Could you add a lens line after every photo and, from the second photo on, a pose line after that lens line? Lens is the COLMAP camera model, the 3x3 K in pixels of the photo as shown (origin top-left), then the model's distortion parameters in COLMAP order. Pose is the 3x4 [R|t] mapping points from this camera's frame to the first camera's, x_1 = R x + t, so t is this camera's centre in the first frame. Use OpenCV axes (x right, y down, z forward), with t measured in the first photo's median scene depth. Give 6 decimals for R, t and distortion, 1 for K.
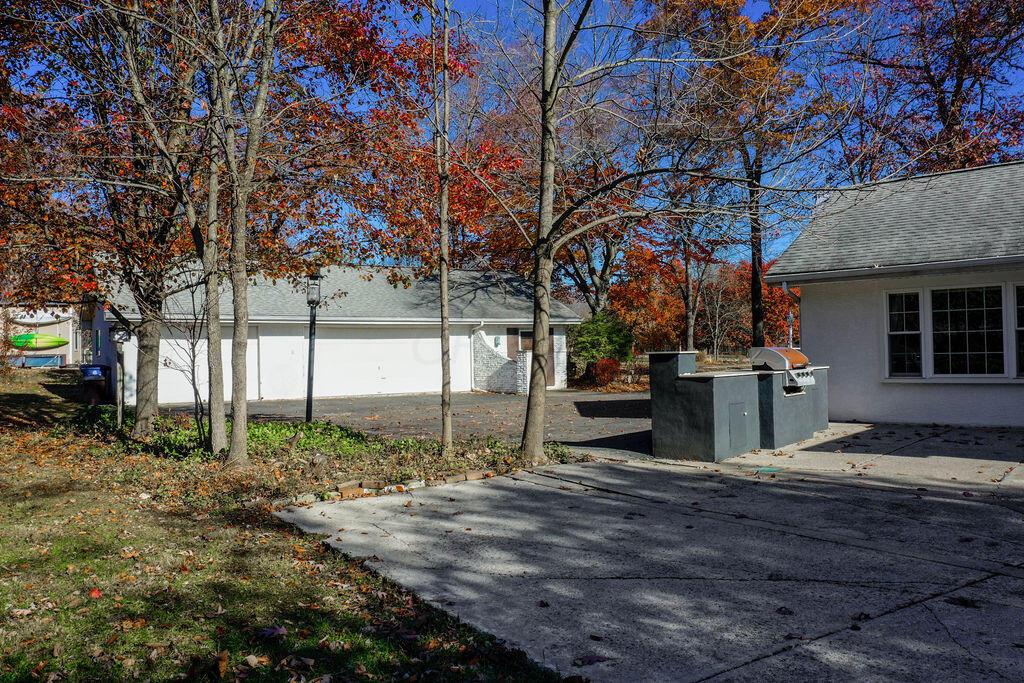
lens RADIAL K [[825.9, 0, 512.0], [0, 825.9, 341.5], [0, 0, 1]] dist [0.058909, -0.002320]
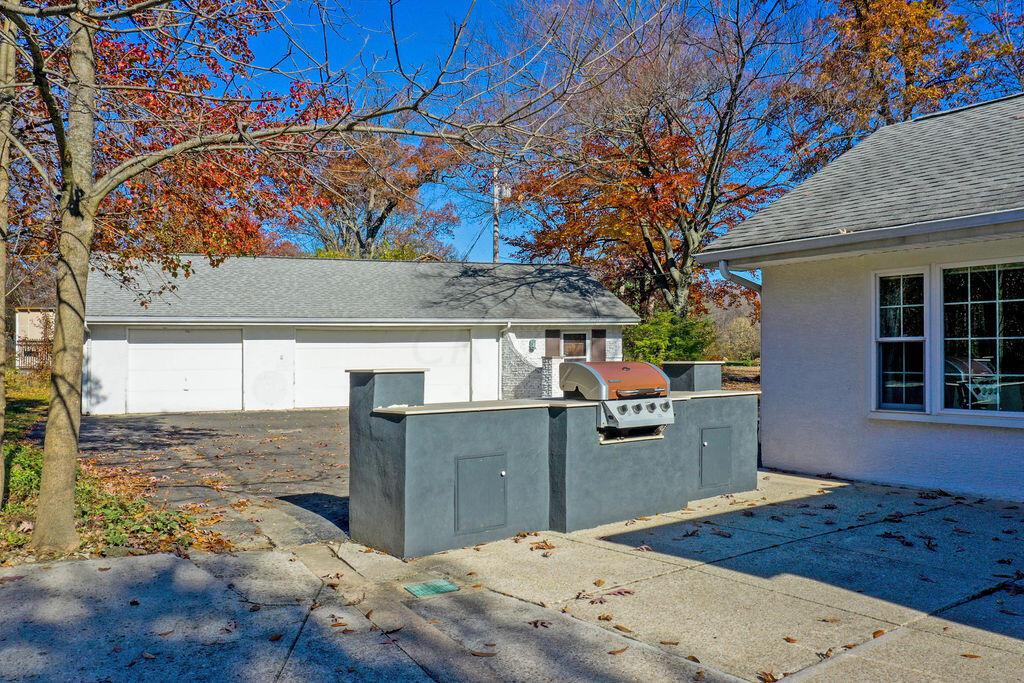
lens RADIAL K [[825.9, 0, 512.0], [0, 825.9, 341.5], [0, 0, 1]] dist [0.058909, -0.002320]
pose [[0.970399, 0.004737, -0.241460, 0.335497], [-0.005158, 0.999986, -0.001114, -0.006428], [0.241451, 0.002326, 0.970410, 0.325167]]
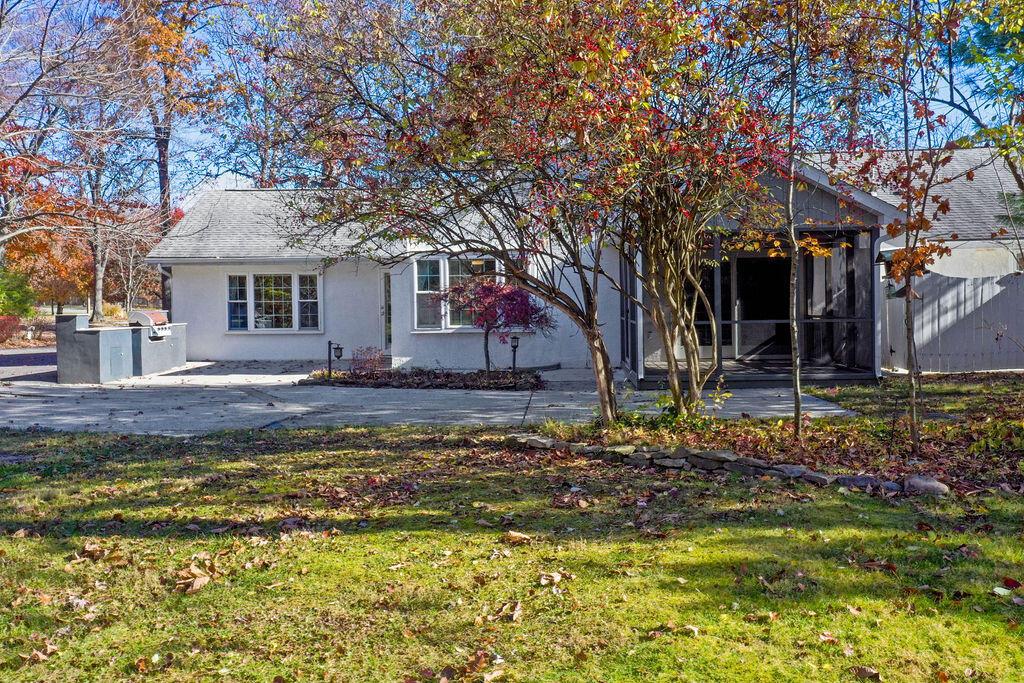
lens RADIAL K [[950.1, 0, 512.0], [0, 950.1, 341.5], [0, 0, 1]] dist [0.028783, -0.000972]
pose [[0.816576, -0.009550, 0.577159, -0.124252], [-0.019846, 0.998808, 0.044604, -0.024746], [-0.576896, -0.047877, 0.815413, -0.702032]]
